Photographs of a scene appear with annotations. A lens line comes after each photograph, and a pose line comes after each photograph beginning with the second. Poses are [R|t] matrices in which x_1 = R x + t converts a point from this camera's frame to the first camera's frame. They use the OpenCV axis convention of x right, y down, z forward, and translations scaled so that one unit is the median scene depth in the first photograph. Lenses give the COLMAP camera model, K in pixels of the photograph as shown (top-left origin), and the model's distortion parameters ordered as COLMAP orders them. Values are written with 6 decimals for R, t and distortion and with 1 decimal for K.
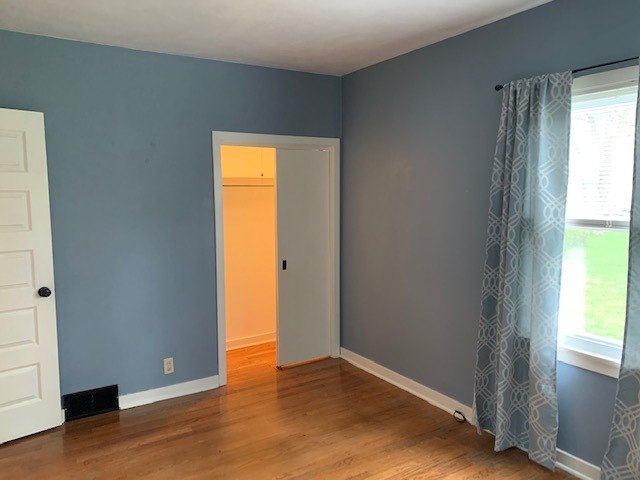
lens RADIAL K [[484.7, 0, 318.1], [0, 484.7, 238.7], [0, 0, 1]] dist [0.005587, -0.007515]
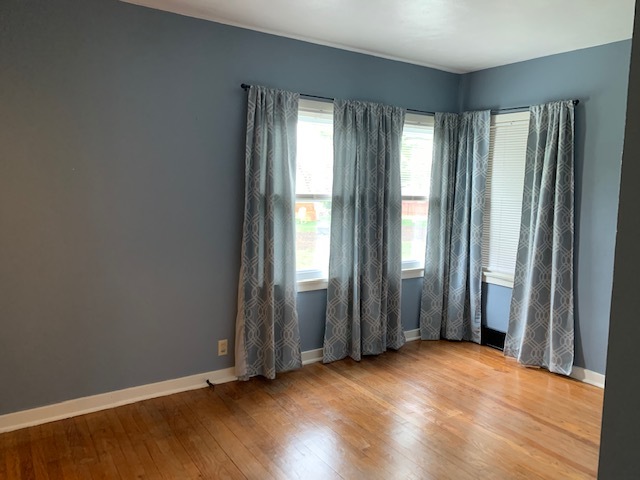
lens RADIAL K [[488.6, 0, 320.4], [0, 488.6, 230.2], [0, 0, 1]] dist [0.097291, -0.005488]
pose [[0.006637, -0.093885, 0.995561, -0.905914], [0.079313, 0.992496, 0.093068, -0.060180], [-0.996828, 0.078343, 0.014033, 0.854710]]
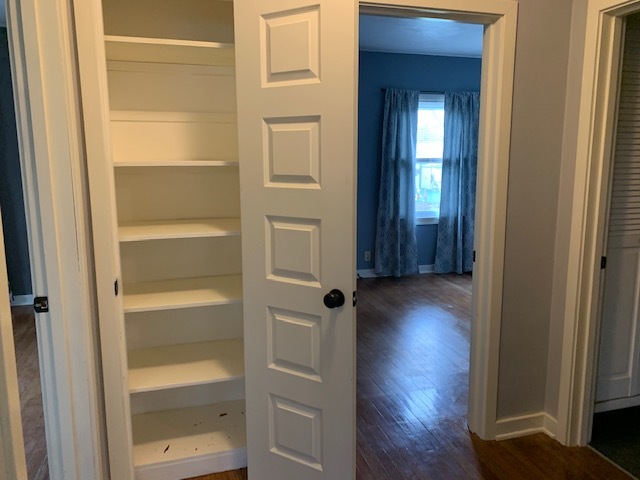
lens RADIAL K [[484.7, 0, 318.1], [0, 484.7, 238.7], [0, 0, 1]] dist [0.005587, -0.007515]
pose [[0.308287, -0.169912, 0.935996, -1.621812], [0.101286, 0.984189, 0.145301, -0.044346], [-0.945886, 0.050010, 0.320622, 0.688132]]
